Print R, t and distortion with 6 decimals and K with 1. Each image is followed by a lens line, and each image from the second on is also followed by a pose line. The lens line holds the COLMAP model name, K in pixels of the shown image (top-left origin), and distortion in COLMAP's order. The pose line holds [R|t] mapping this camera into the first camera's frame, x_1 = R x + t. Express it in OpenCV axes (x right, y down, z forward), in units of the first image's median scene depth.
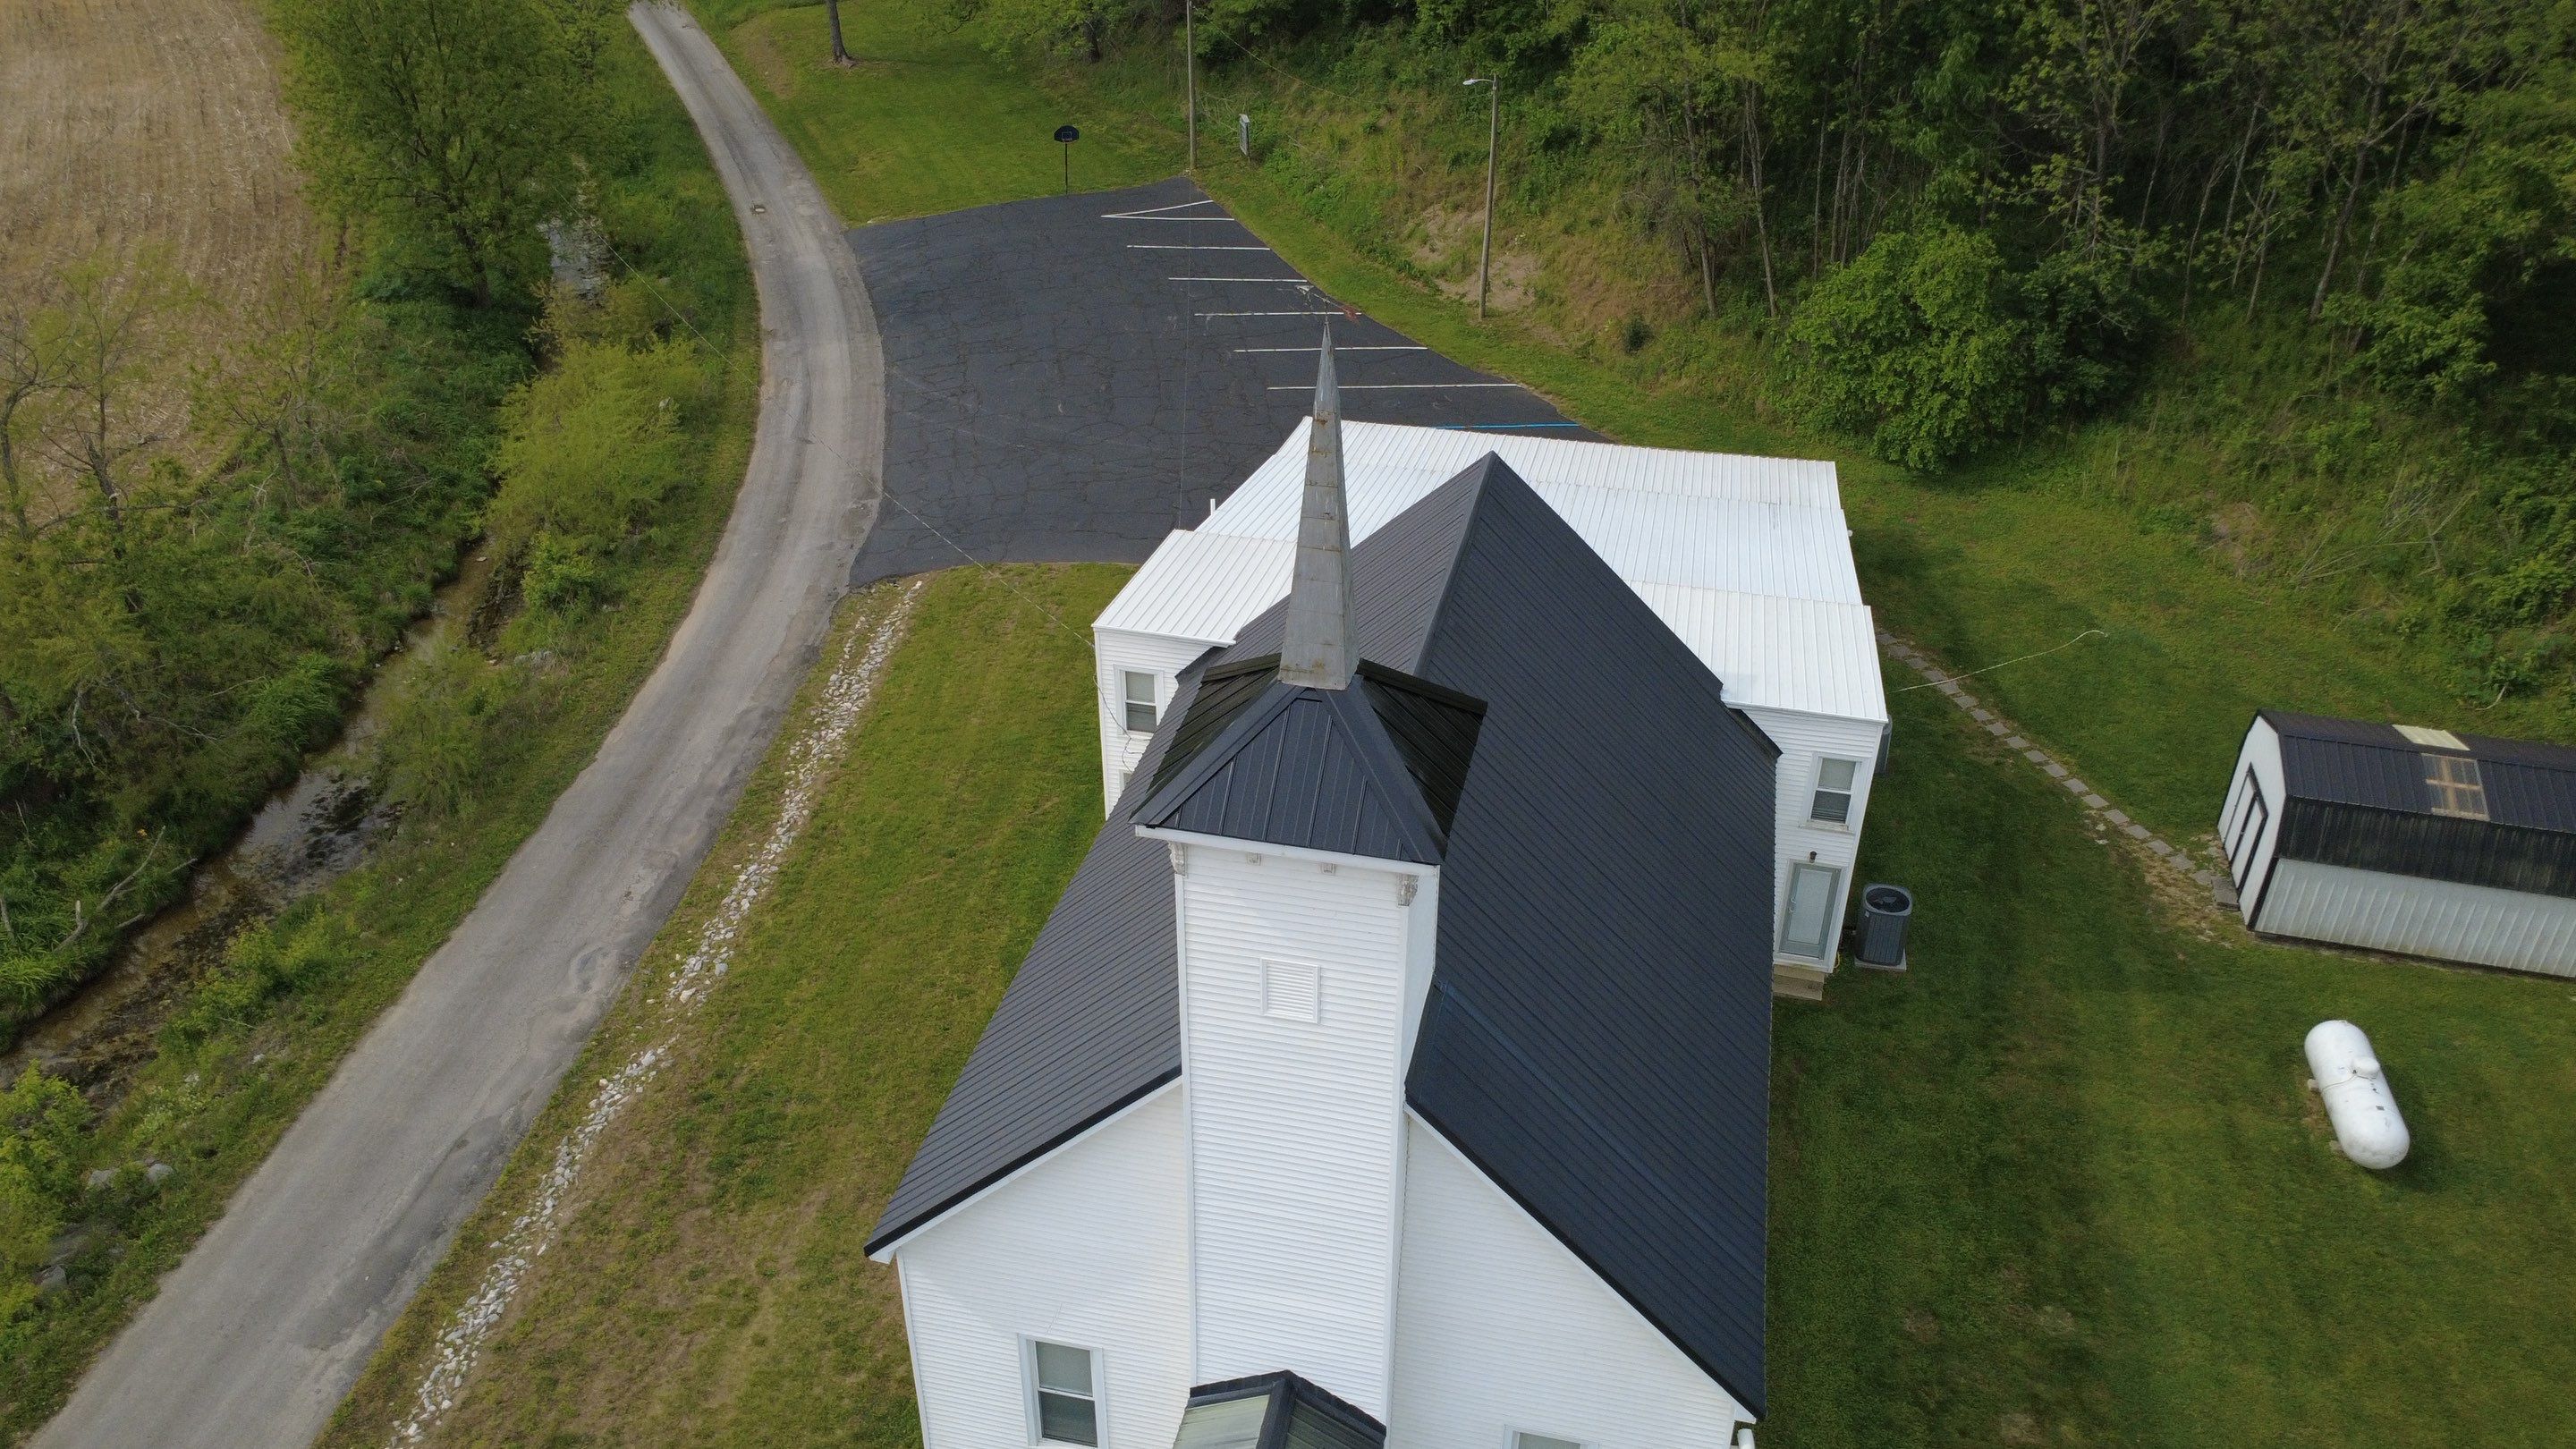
lens RADIAL K [[1869.6, 0, 1288.1], [0, 1869.6, 720.7], [0, 0, 1]] dist [-0.000835, 0.003499]
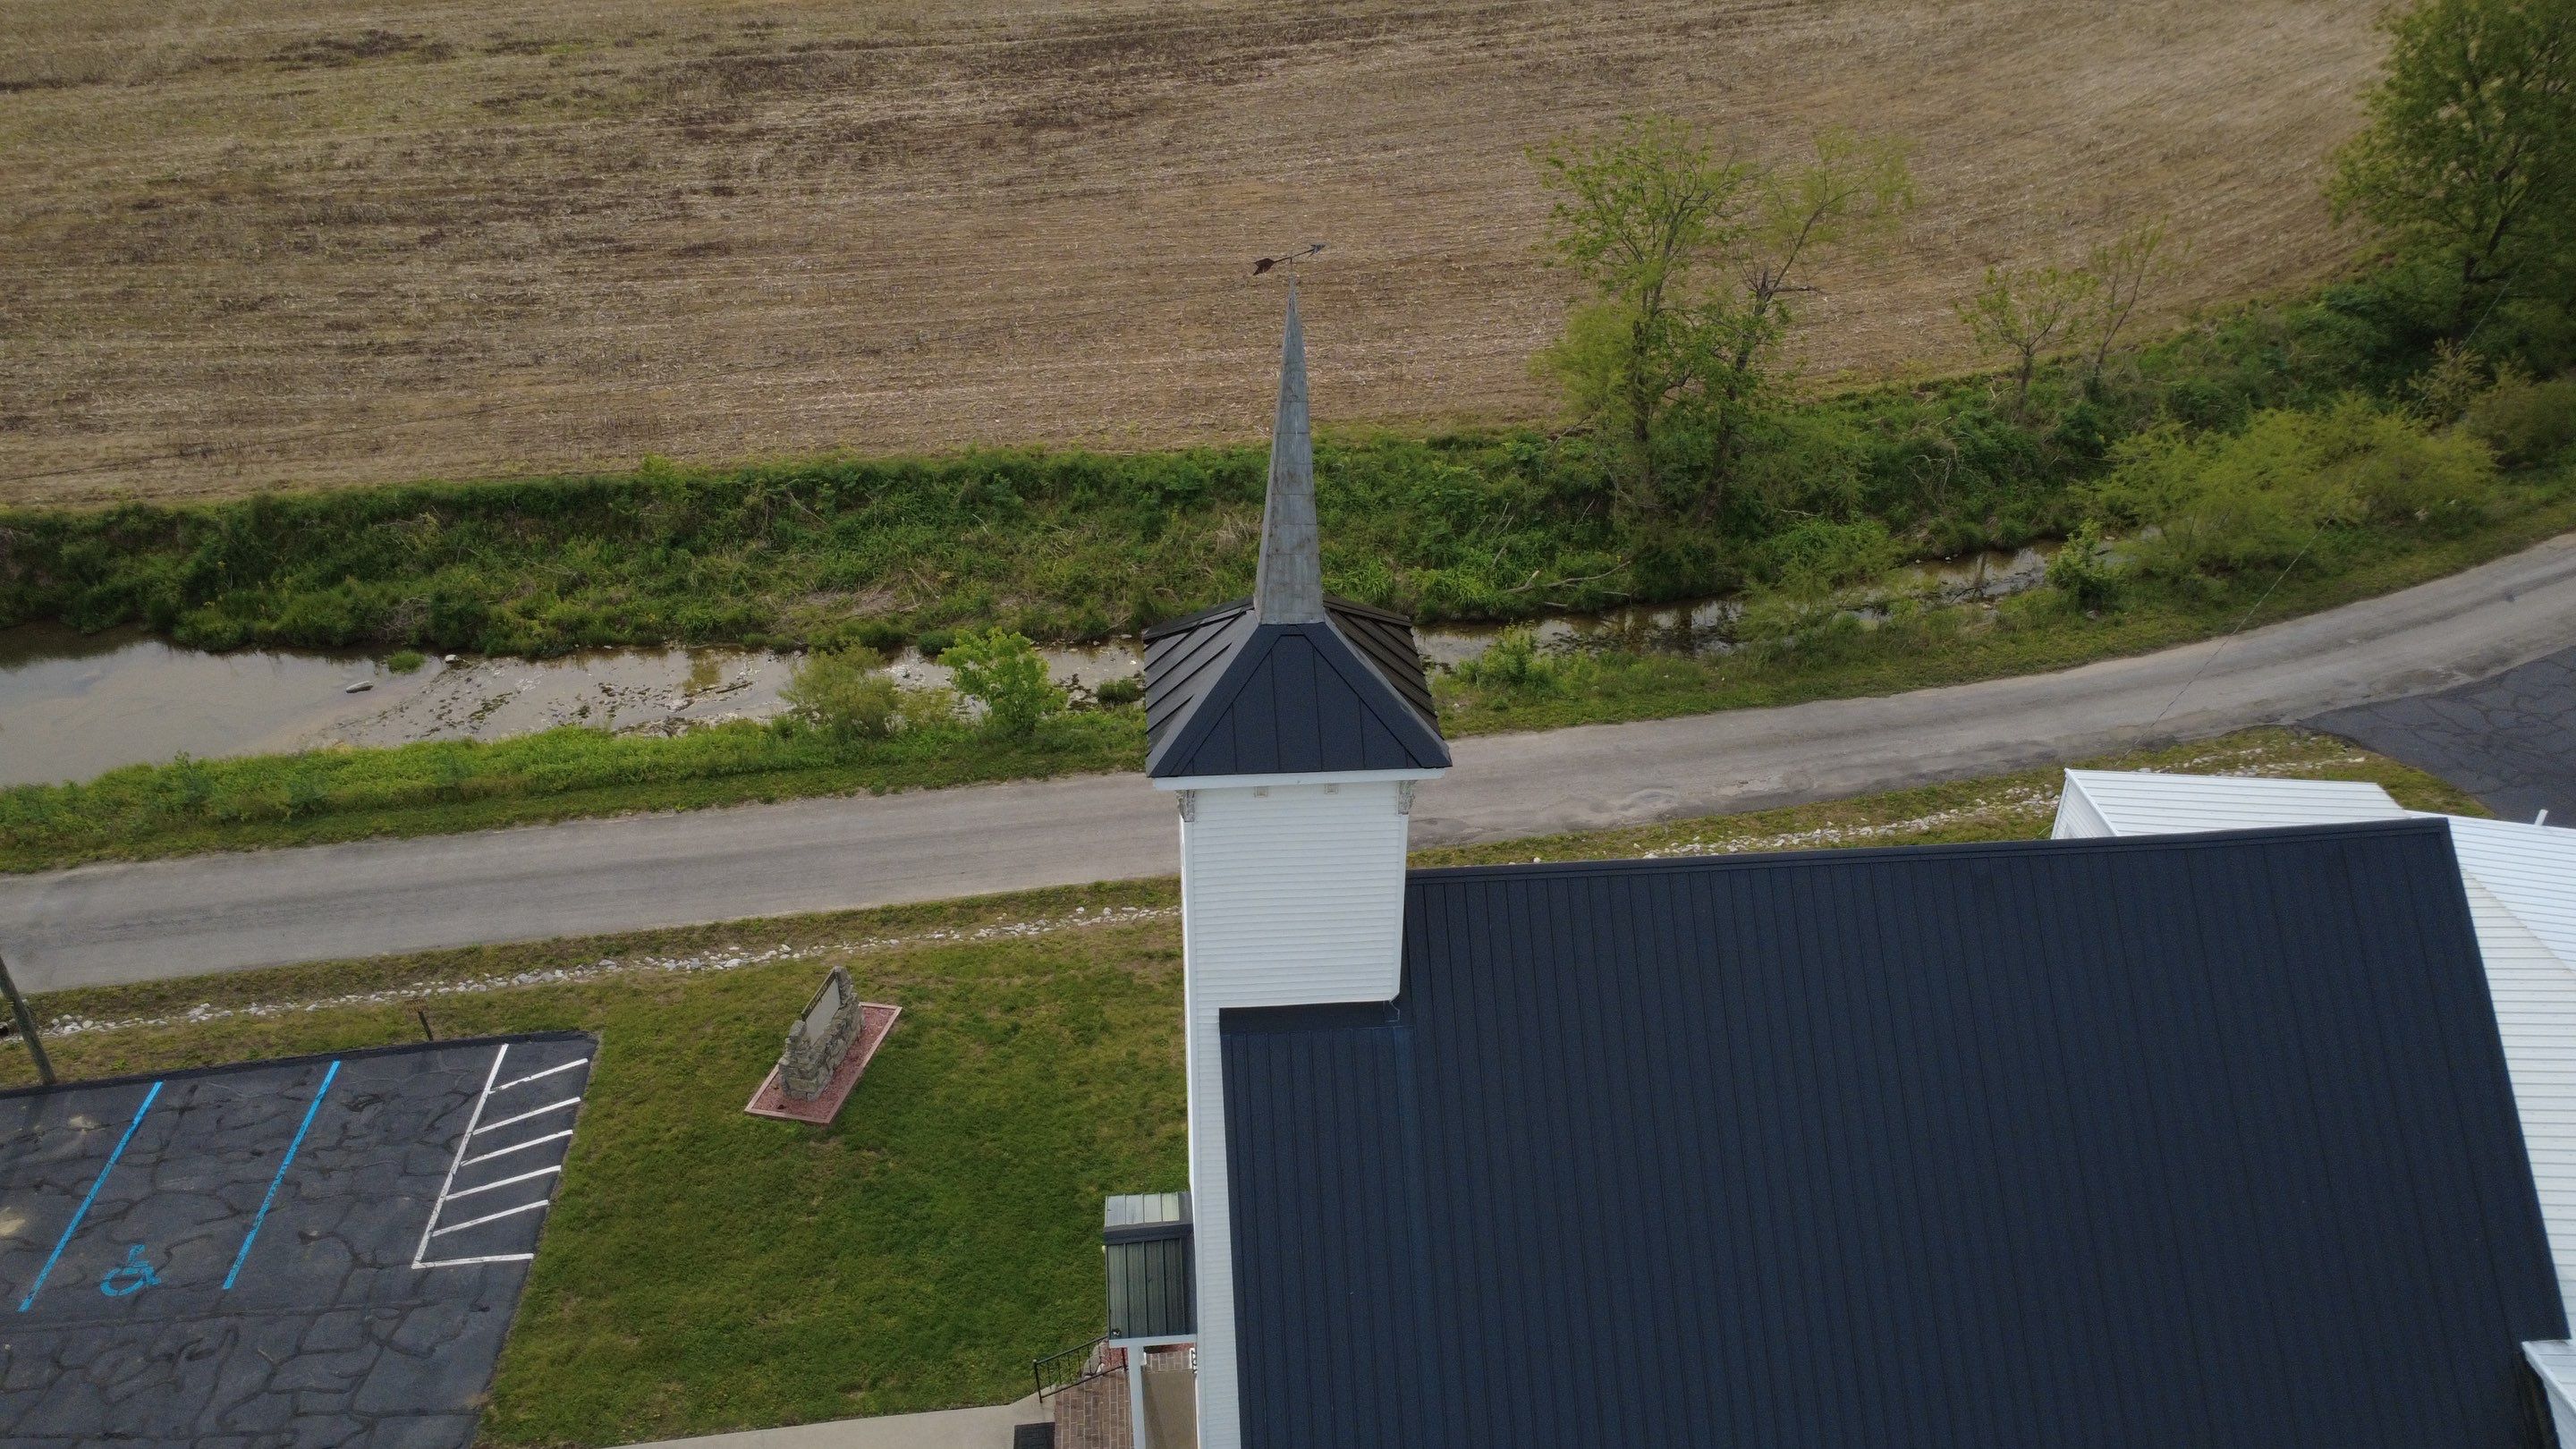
lens RADIAL K [[1869.6, 0, 1283.9], [0, 1869.6, 728.8], [0, 0, 1]] dist [-0.000835, 0.003499]
pose [[0.304399, 0.502388, -0.809289, 0.375908], [-0.495823, 0.809002, 0.315715, -0.125403], [0.813327, 0.305160, 0.495355, 0.209448]]
